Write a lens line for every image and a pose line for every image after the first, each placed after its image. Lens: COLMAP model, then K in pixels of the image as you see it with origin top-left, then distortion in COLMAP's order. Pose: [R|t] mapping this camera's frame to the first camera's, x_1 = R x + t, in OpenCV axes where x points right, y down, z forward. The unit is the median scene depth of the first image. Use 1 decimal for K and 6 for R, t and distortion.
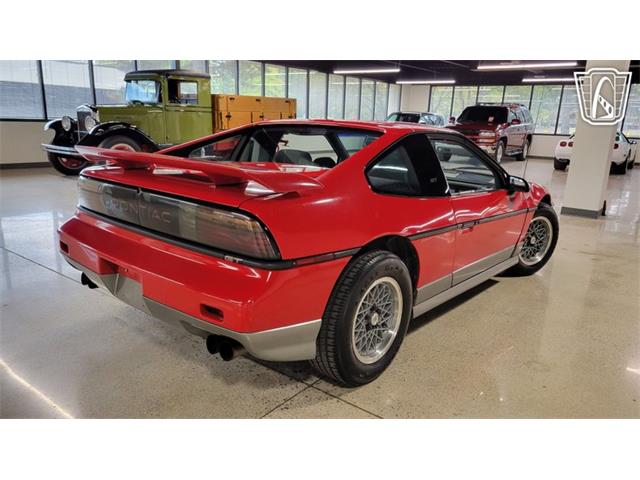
lens RADIAL K [[506.4, 0, 332.6], [0, 506.4, 239.5], [0, 0, 1]] dist [0.023173, -0.004213]
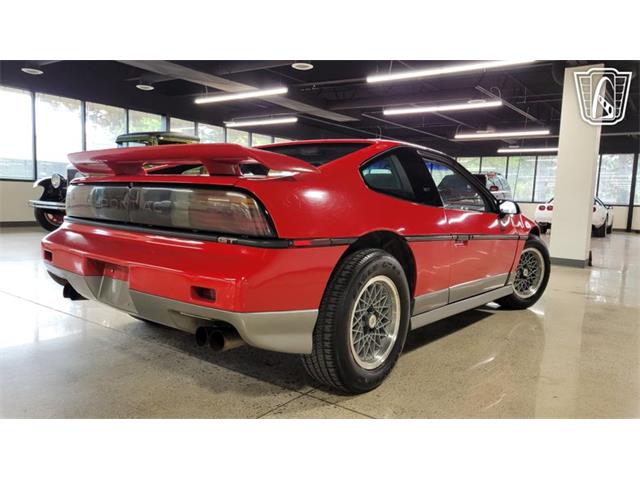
lens RADIAL K [[505.2, 0, 322.2], [0, 505.2, 231.4], [0, 0, 1]] dist [0.026987, -0.008989]
pose [[0.999885, -0.004403, 0.014511, -0.023088], [0.006770, 0.985870, -0.167377, 0.143800], [-0.013569, 0.167456, 0.985786, 0.037210]]
